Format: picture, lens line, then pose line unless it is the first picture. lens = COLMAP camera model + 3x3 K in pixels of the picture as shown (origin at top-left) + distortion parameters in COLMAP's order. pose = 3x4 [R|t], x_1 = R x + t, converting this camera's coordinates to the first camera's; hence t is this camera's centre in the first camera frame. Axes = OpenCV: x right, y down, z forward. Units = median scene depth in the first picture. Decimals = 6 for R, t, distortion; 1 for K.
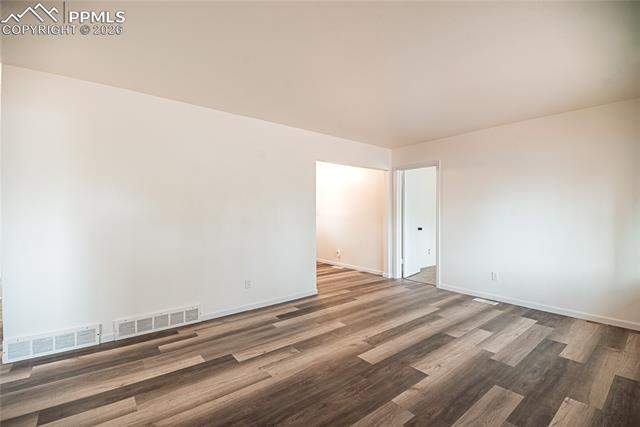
lens RADIAL K [[294.6, 0, 320.0], [0, 294.6, 213.5], [0, 0, 1]] dist [0.000573, -0.000555]
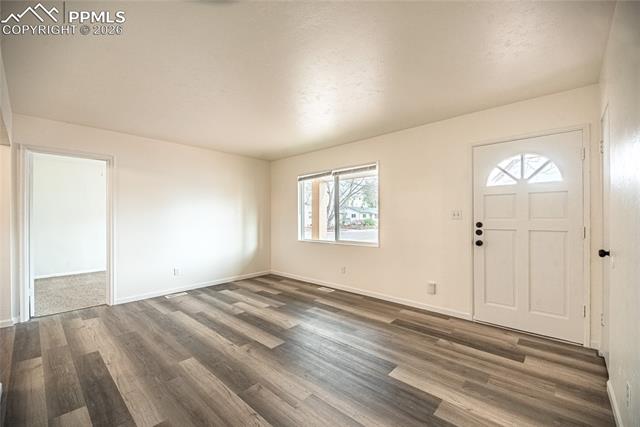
lens RADIAL K [[263.3, 0, 324.4], [0, 263.3, 214.9], [0, 0, 1]] dist [0.017953, -0.000307]
pose [[-0.164450, 0.003521, 0.986379, -0.765627], [0.007508, 0.999969, -0.002318, -0.008101], [-0.986357, 0.007025, -0.164472, 0.840299]]
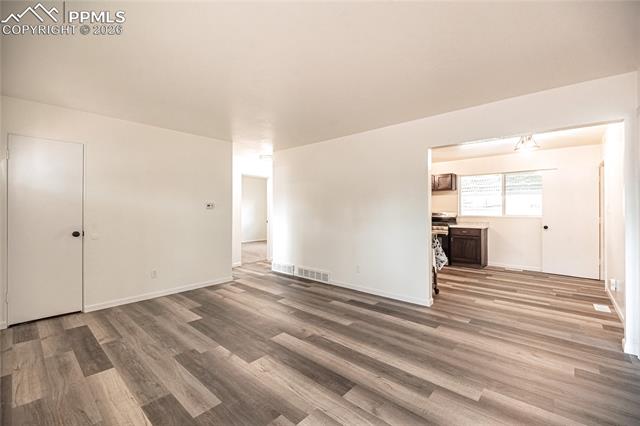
lens RADIAL K [[274.9, 0, 323.5], [0, 274.9, 209.1], [0, 0, 1]] dist [0.019229, -0.000107]
pose [[0.157582, -0.001442, -0.987505, 1.088996], [-0.002320, 0.999996, -0.001830, -0.009637], [0.987503, 0.002579, 0.157578, 0.855958]]
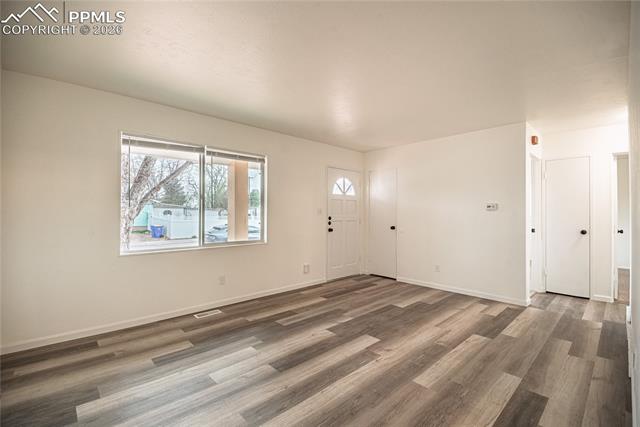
lens RADIAL K [[278.9, 0, 320.0], [0, 278.9, 213.5], [0, 0, 1]] dist [0.000988, -0.000254]
pose [[-0.997600, -0.005680, -0.069006, 0.376646], [-0.005750, 0.999983, 0.000810, 0.003518], [0.069000, 0.001205, -0.997616, 1.778853]]
